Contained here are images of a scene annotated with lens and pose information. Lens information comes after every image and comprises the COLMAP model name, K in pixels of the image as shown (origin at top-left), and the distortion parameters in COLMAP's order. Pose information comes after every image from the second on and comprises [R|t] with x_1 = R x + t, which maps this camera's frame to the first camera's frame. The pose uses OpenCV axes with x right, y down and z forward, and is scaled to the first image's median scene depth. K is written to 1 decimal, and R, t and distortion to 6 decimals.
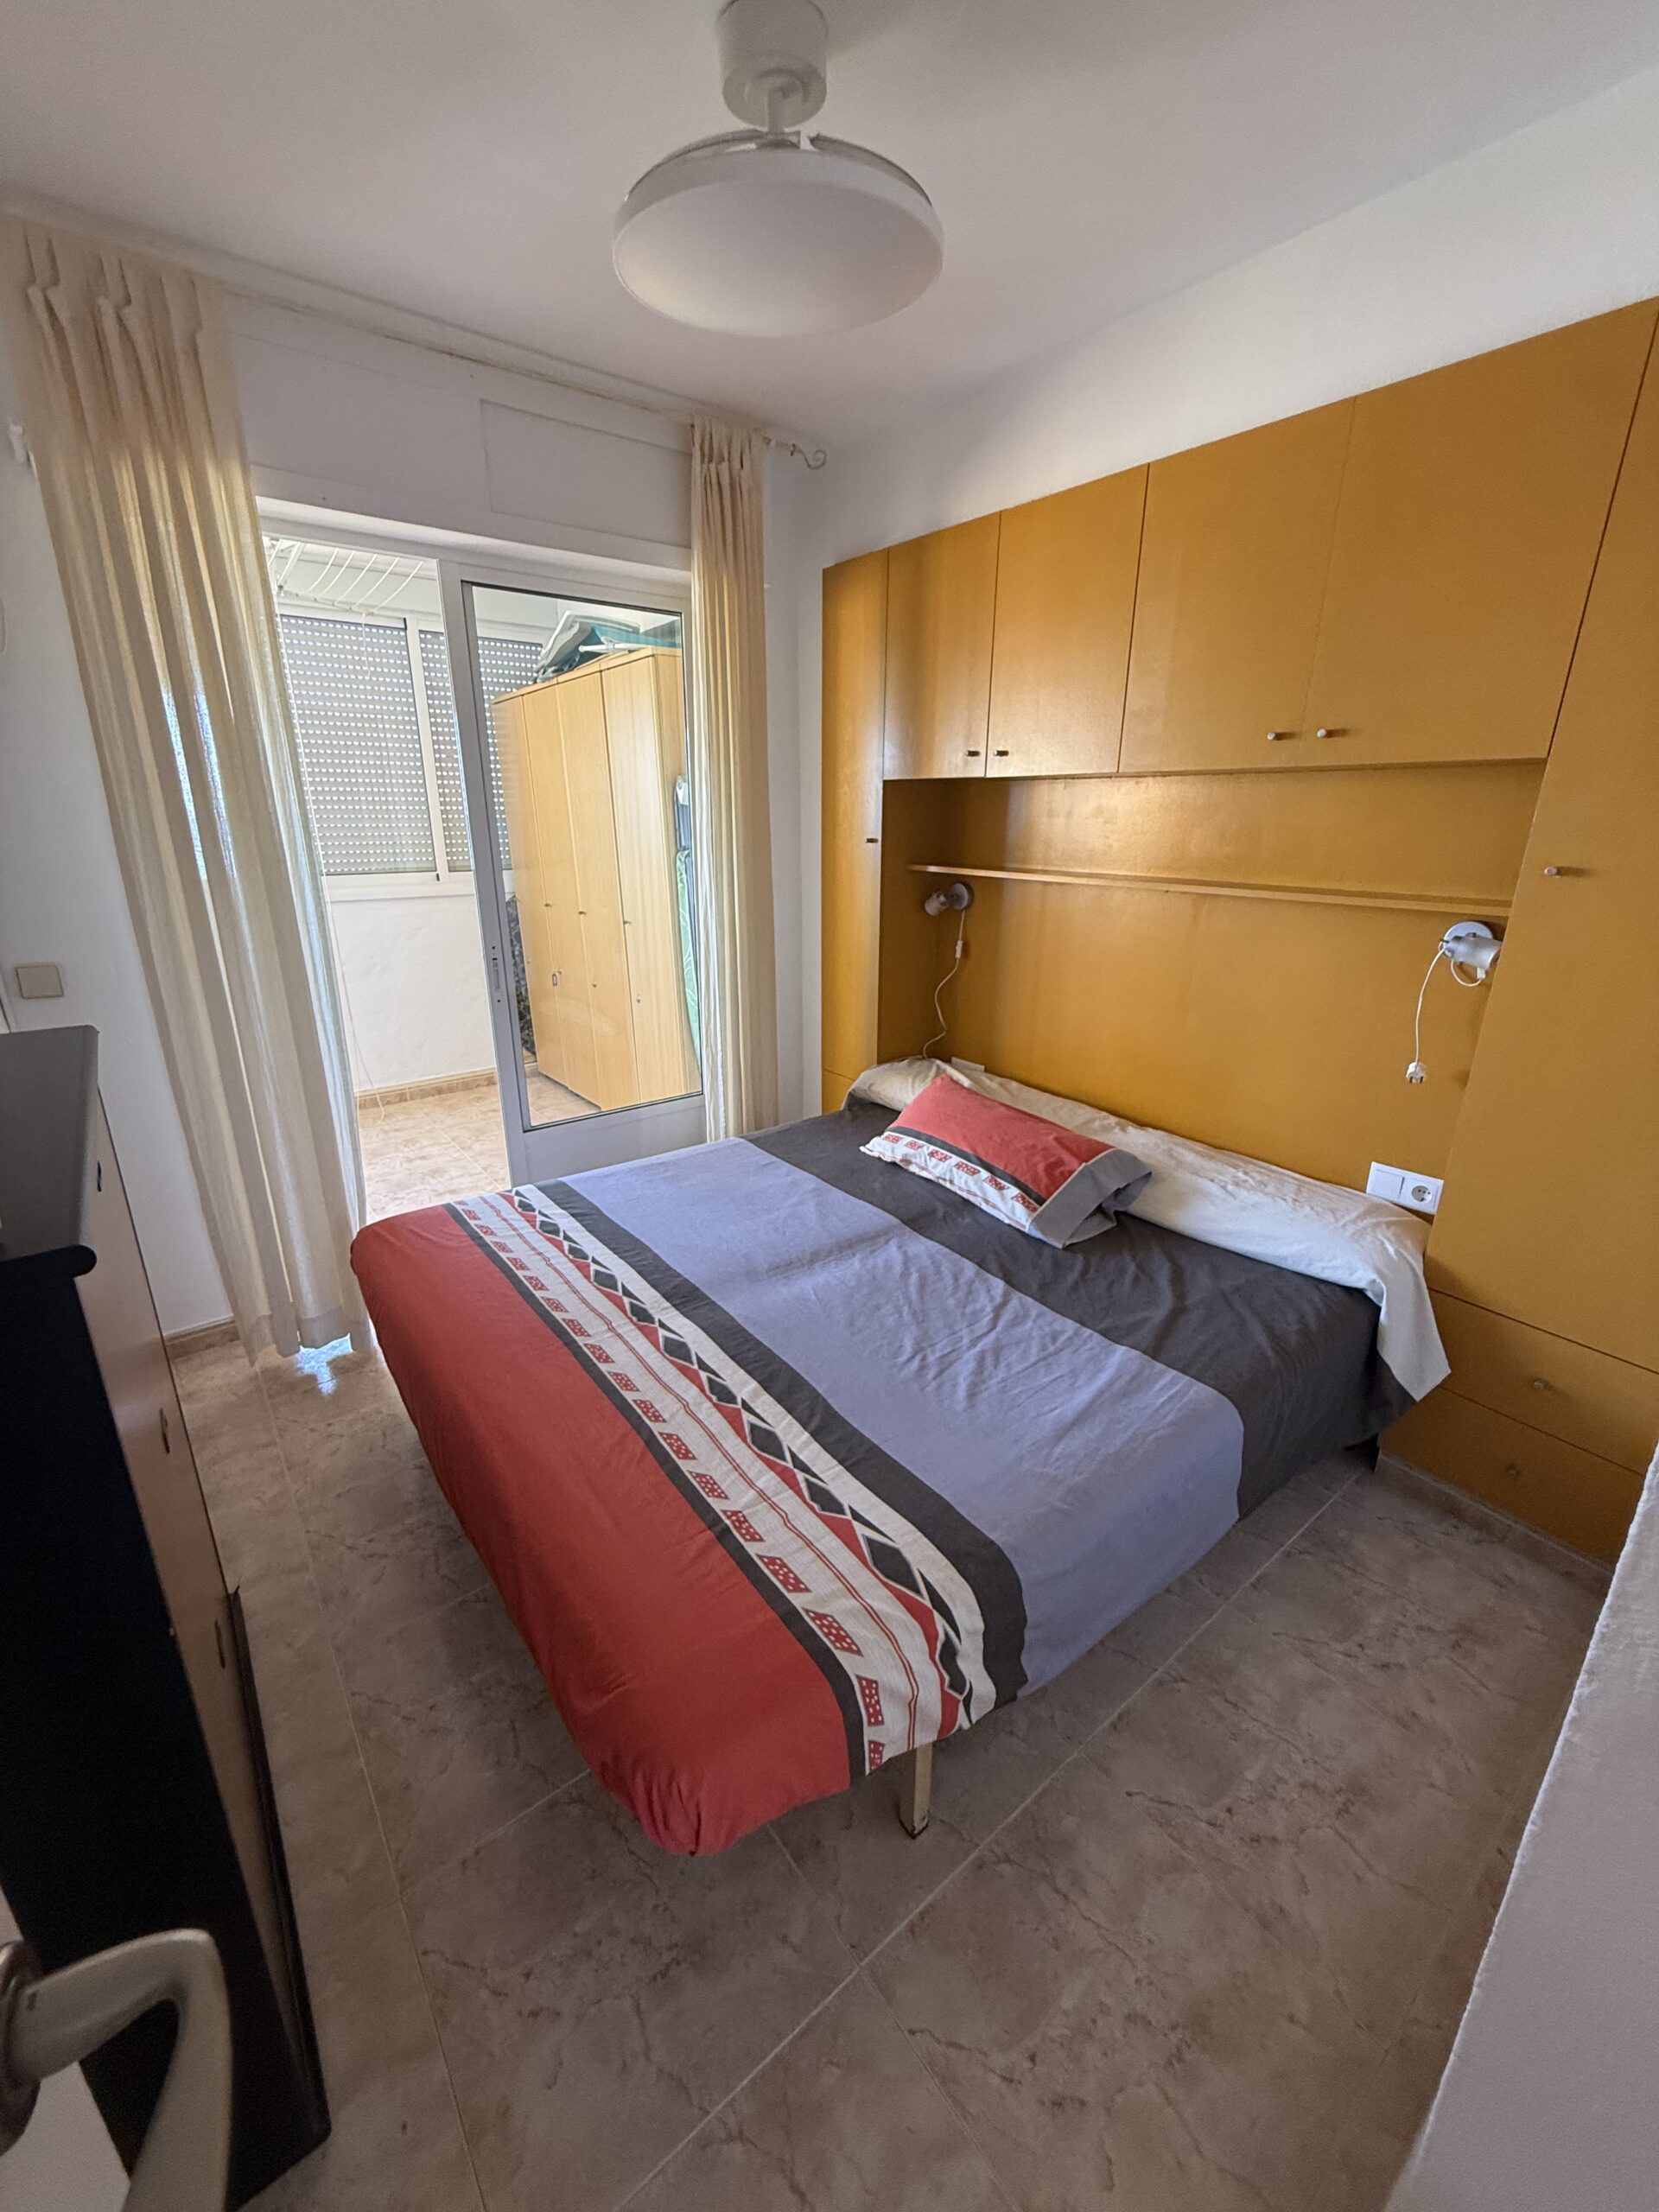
lens RADIAL K [[884.3, 0, 829.1], [0, 884.3, 1095.5], [0, 0, 1]] dist [0.000557, 0.000501]
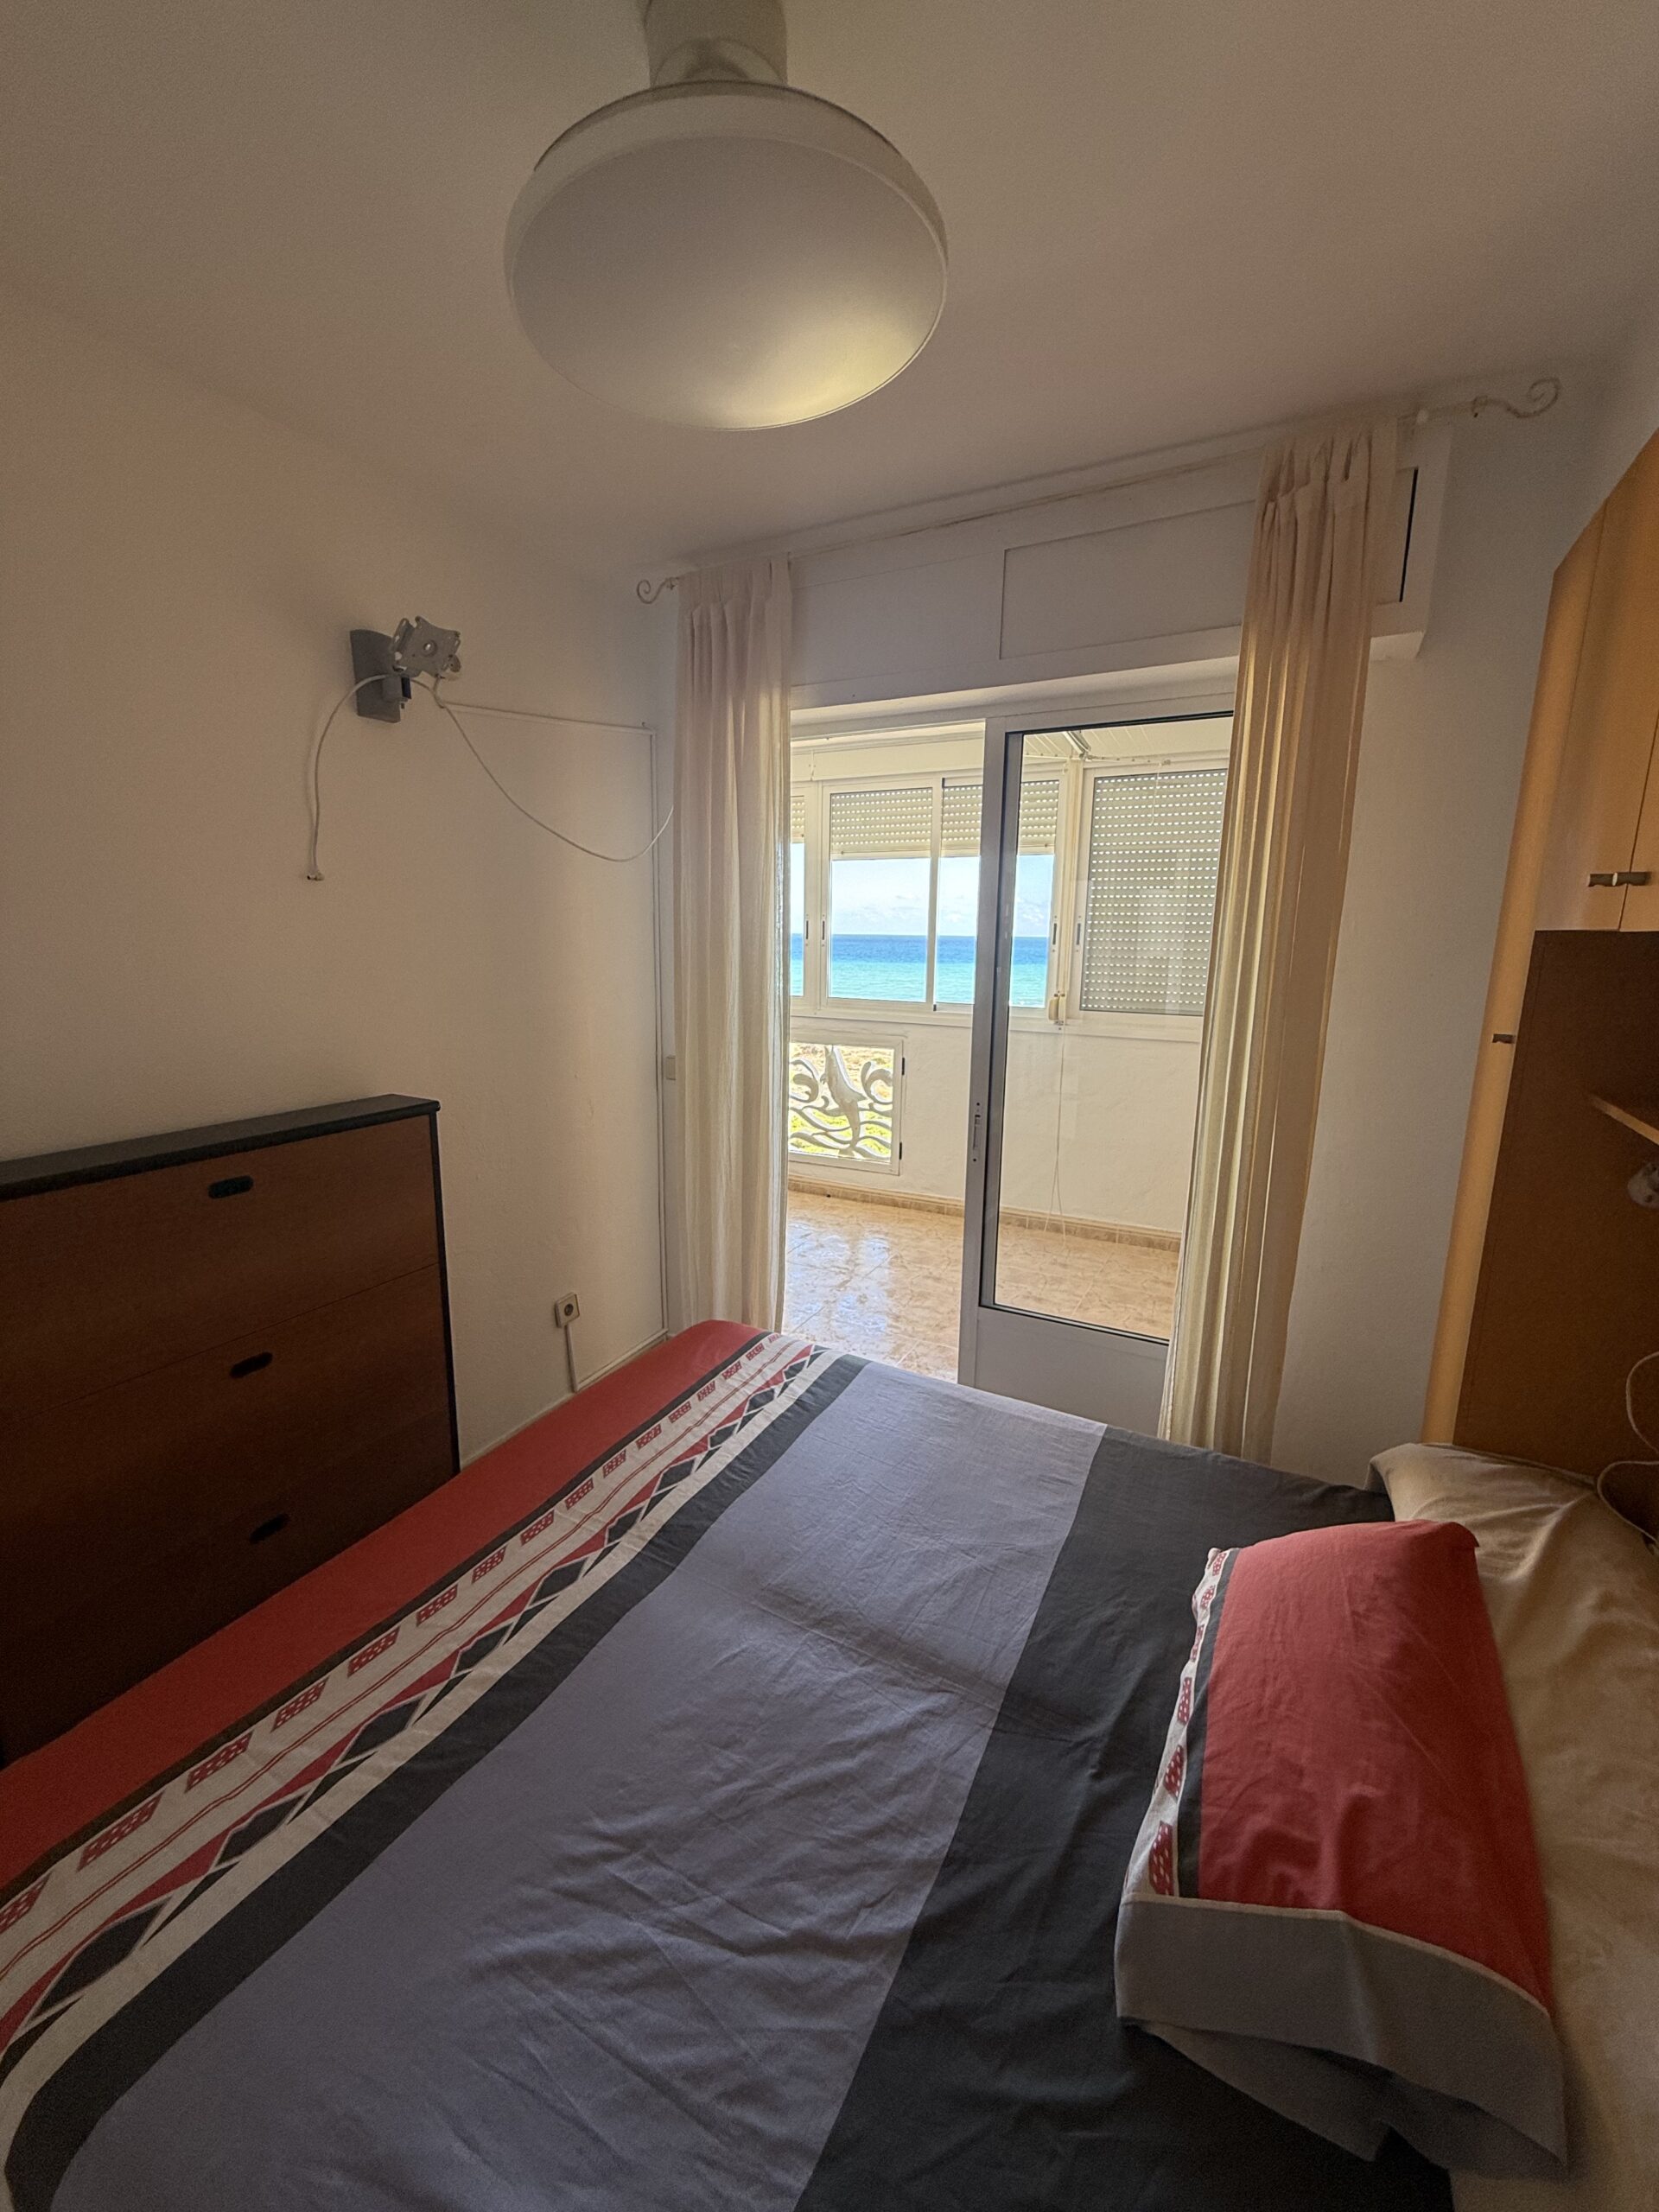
lens RADIAL K [[884.3, 0, 829.1], [0, 884.3, 1095.5], [0, 0, 1]] dist [0.000557, 0.000501]
pose [[0.412316, 0.170978, -0.894853, 0.529629], [-0.289648, 0.955869, 0.049178, -0.239571], [0.863771, 0.238916, 0.443643, 0.610555]]
